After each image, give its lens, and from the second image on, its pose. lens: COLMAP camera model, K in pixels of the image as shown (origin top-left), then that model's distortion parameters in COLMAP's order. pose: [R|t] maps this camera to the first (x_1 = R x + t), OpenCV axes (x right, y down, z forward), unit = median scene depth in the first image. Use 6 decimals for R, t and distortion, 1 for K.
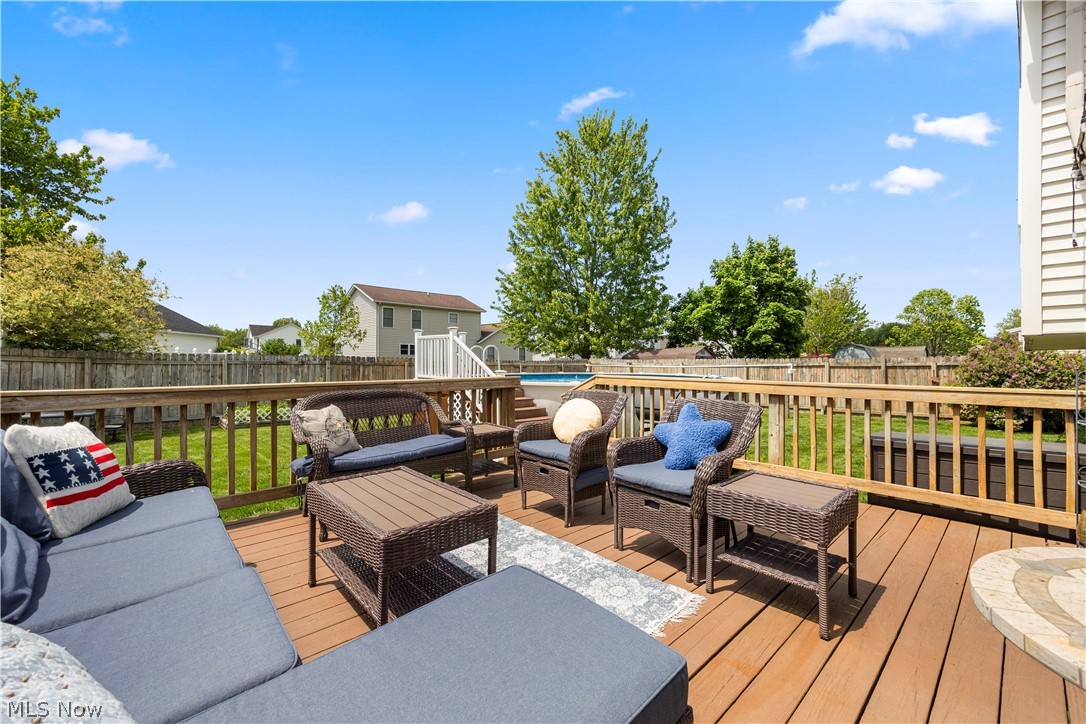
lens RADIAL K [[422.5, 0, 546.6], [0, 422.5, 360.6], [0, 0, 1]] dist [-0.002475, 0.000226]
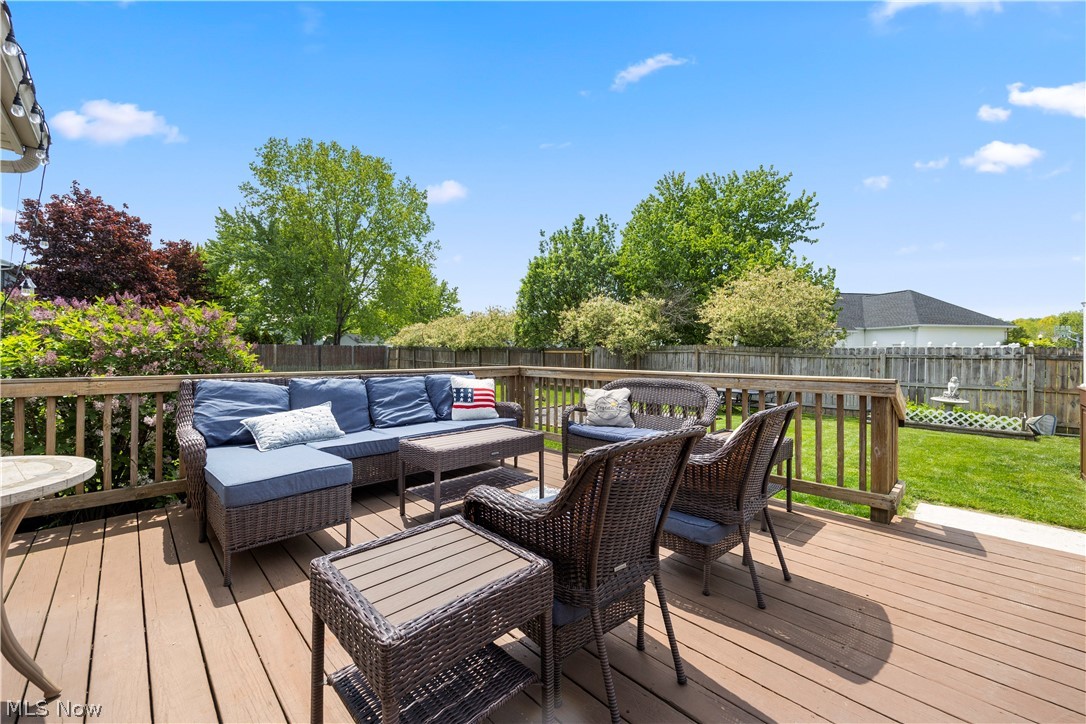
lens RADIAL K [[422.5, 0, 546.6], [0, 422.5, 356.4], [0, 0, 1]] dist [-0.002475, 0.000226]
pose [[0.074315, 0.005013, -0.997222, 0.157191], [-0.000849, 0.999987, 0.004963, 0.000163], [0.997234, 0.000478, 0.074319, 0.136776]]
